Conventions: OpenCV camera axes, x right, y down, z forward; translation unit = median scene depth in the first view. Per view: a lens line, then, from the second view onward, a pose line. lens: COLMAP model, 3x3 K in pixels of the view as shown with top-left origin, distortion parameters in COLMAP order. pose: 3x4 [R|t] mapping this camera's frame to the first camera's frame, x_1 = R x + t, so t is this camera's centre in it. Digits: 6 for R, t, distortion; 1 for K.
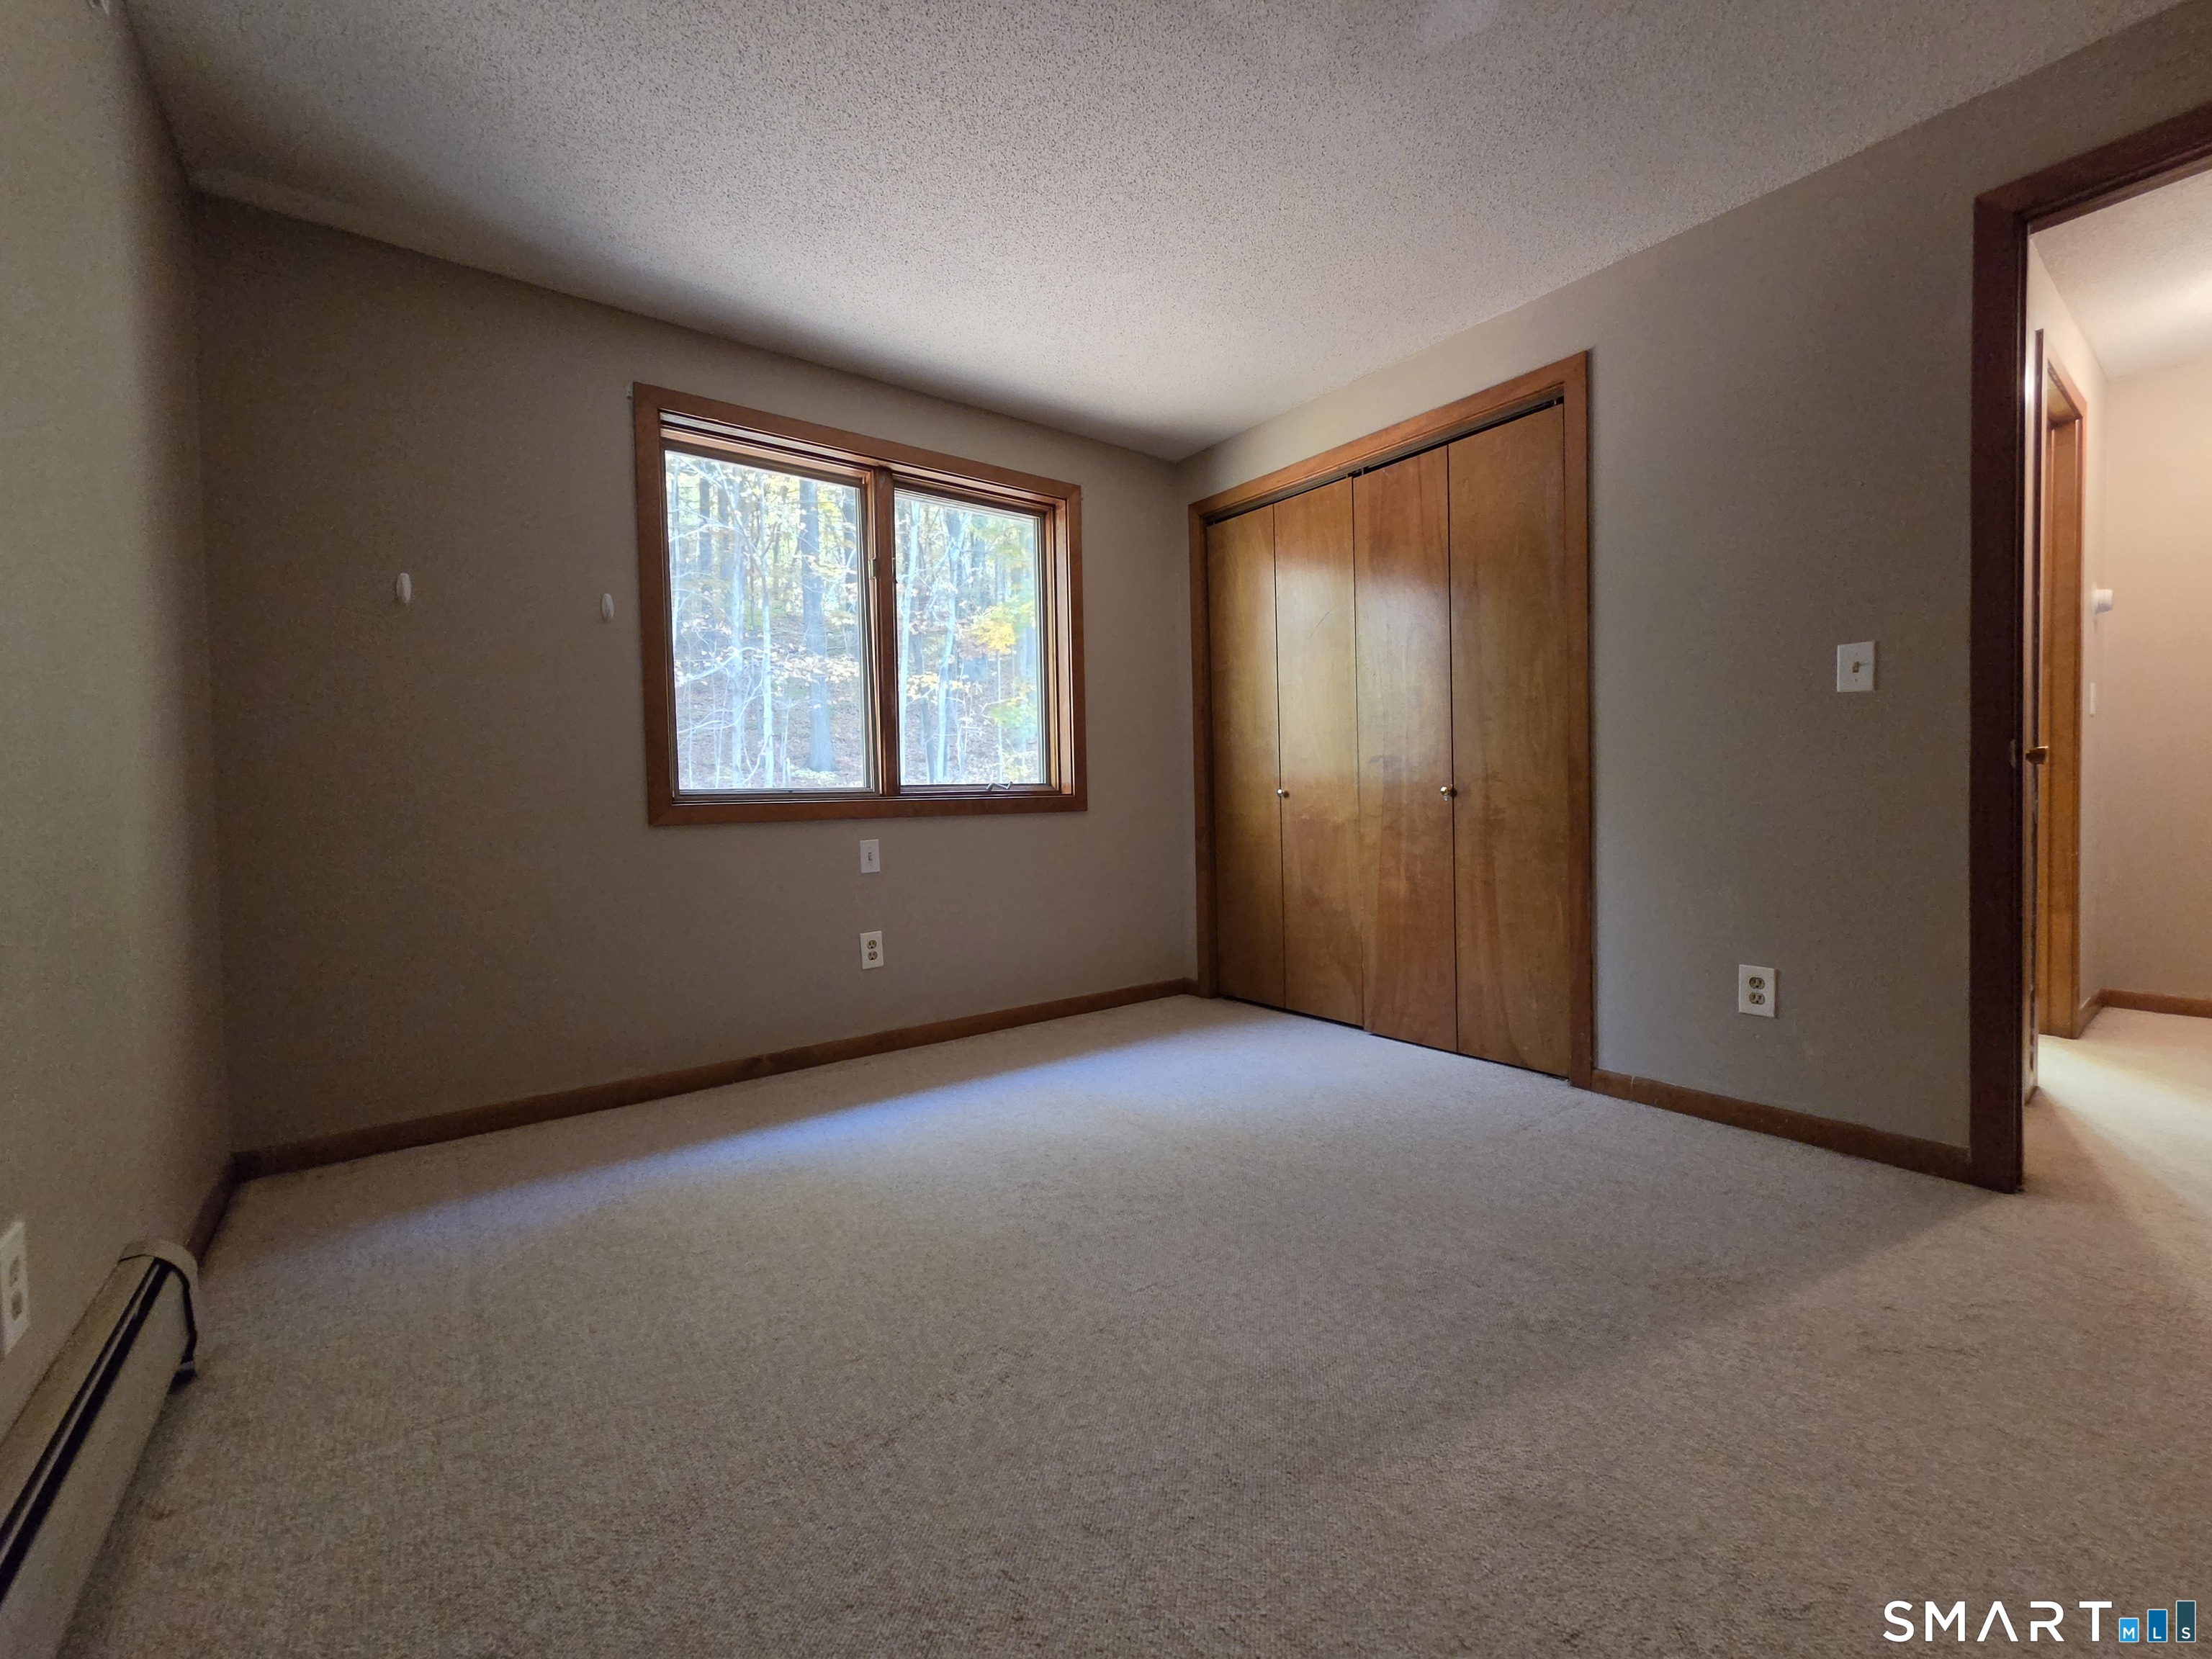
lens RADIAL K [[928.2, 0, 1106.0], [0, 928.2, 829.5], [0, 0, 1]] dist [0.000474, 0.000057]
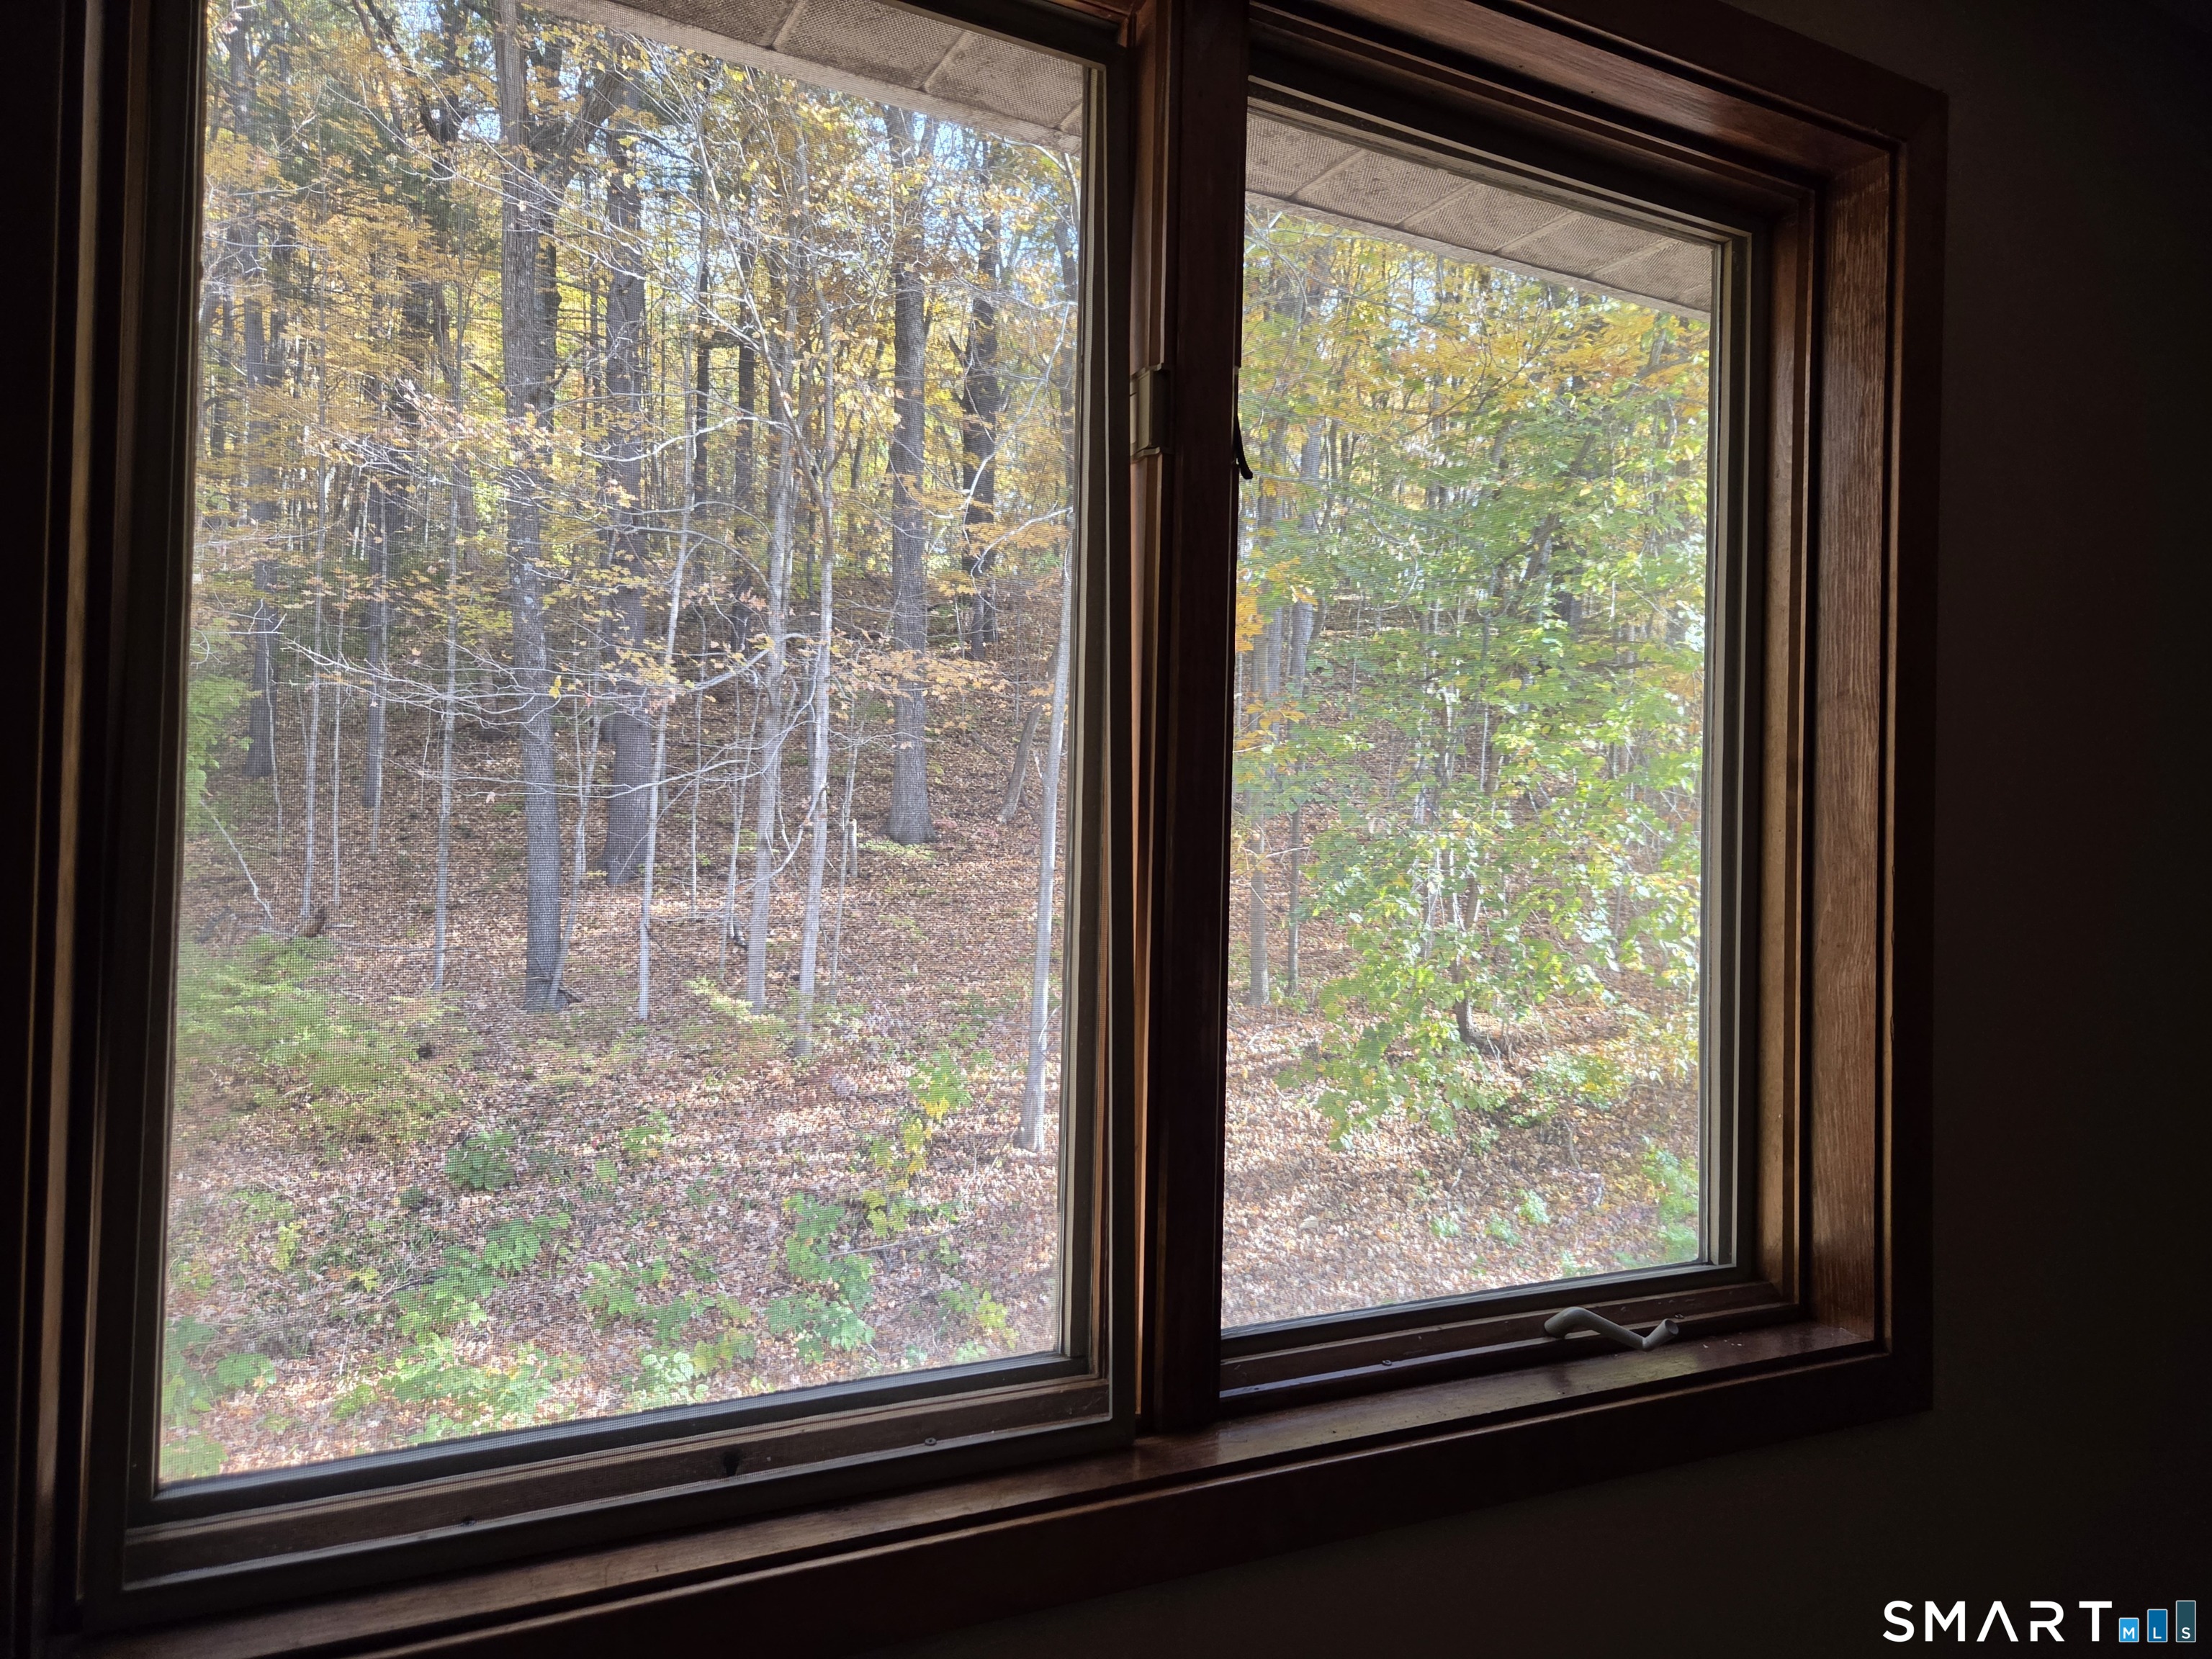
lens RADIAL K [[1499.1, 0, 1111.5], [0, 1499.1, 821.1], [0, 0, 1]] dist [0.084201, -0.069718]
pose [[0.986204, 0.032231, -0.162368, -0.049078], [-0.042925, 0.997103, -0.062792, -0.039049], [0.159874, 0.068896, 0.984730, 0.158871]]
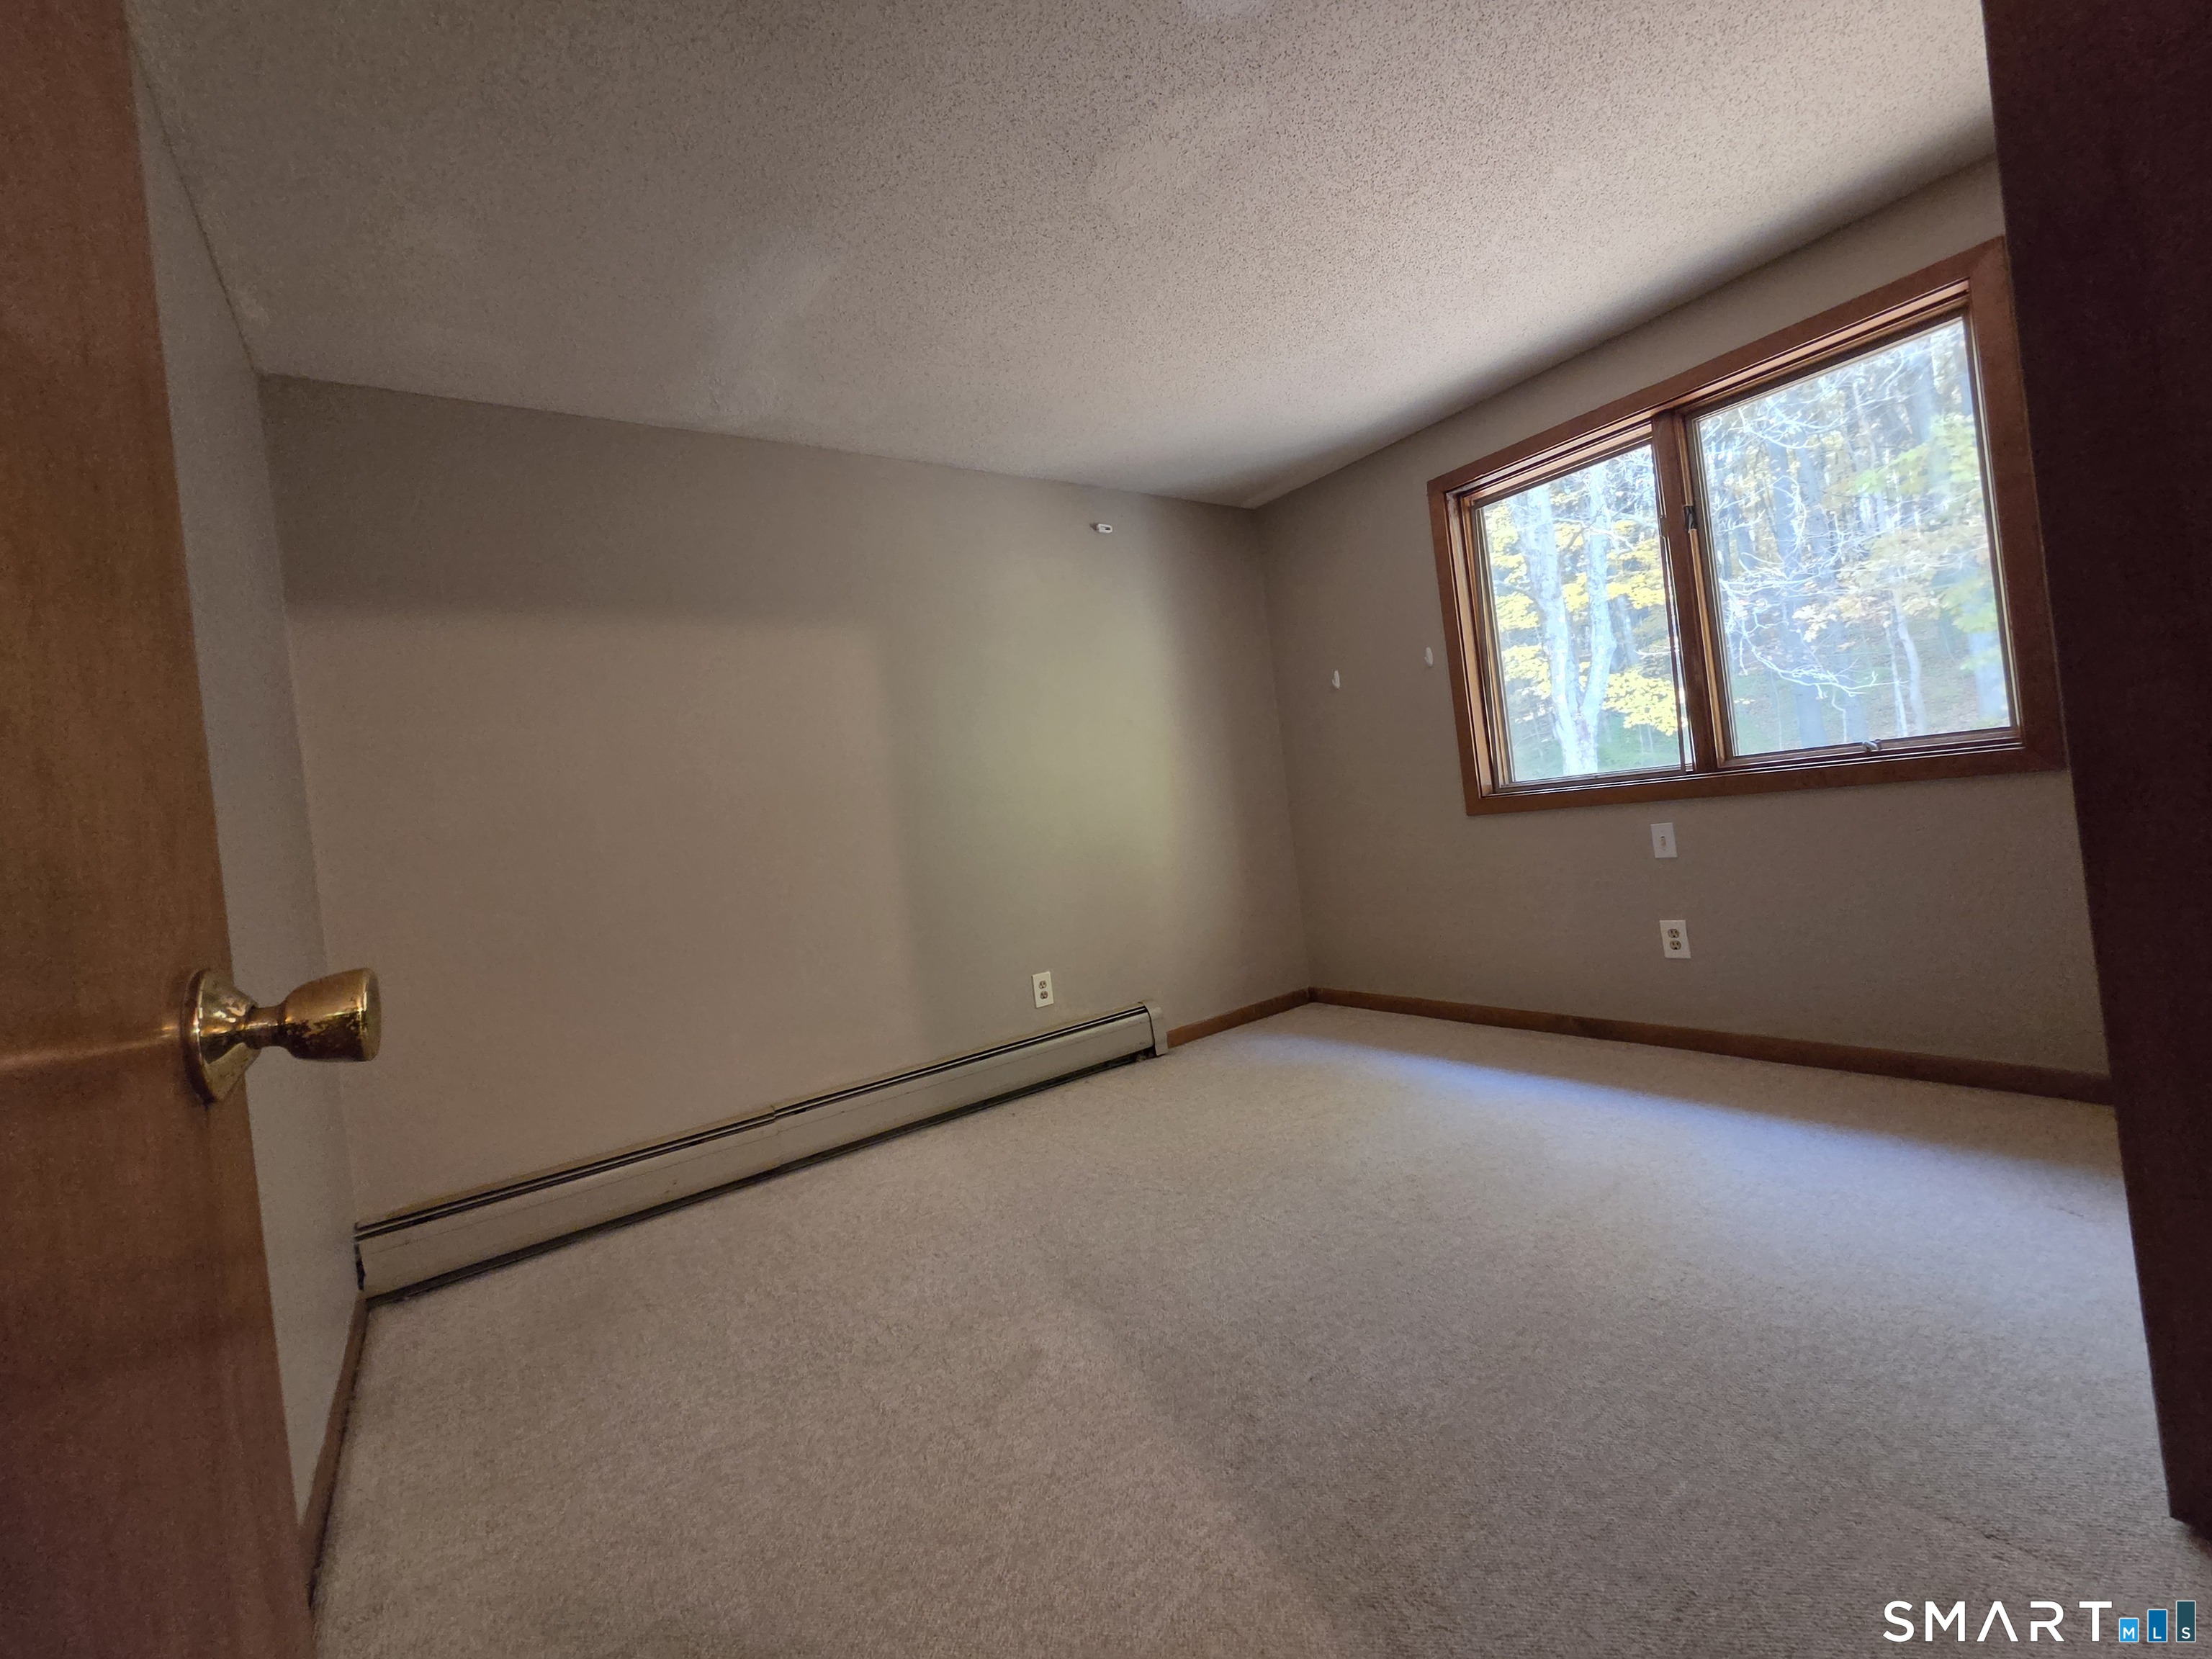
lens RADIAL K [[899.9, 0, 1068.6], [0, 899.9, 824.8], [0, 0, 1]] dist [0.001692, 0.000120]
pose [[-0.068244, 0.030421, -0.997205, 0.173429], [0.084883, 0.996088, 0.024578, -0.015046], [0.994051, -0.082968, -0.070560, 0.114264]]
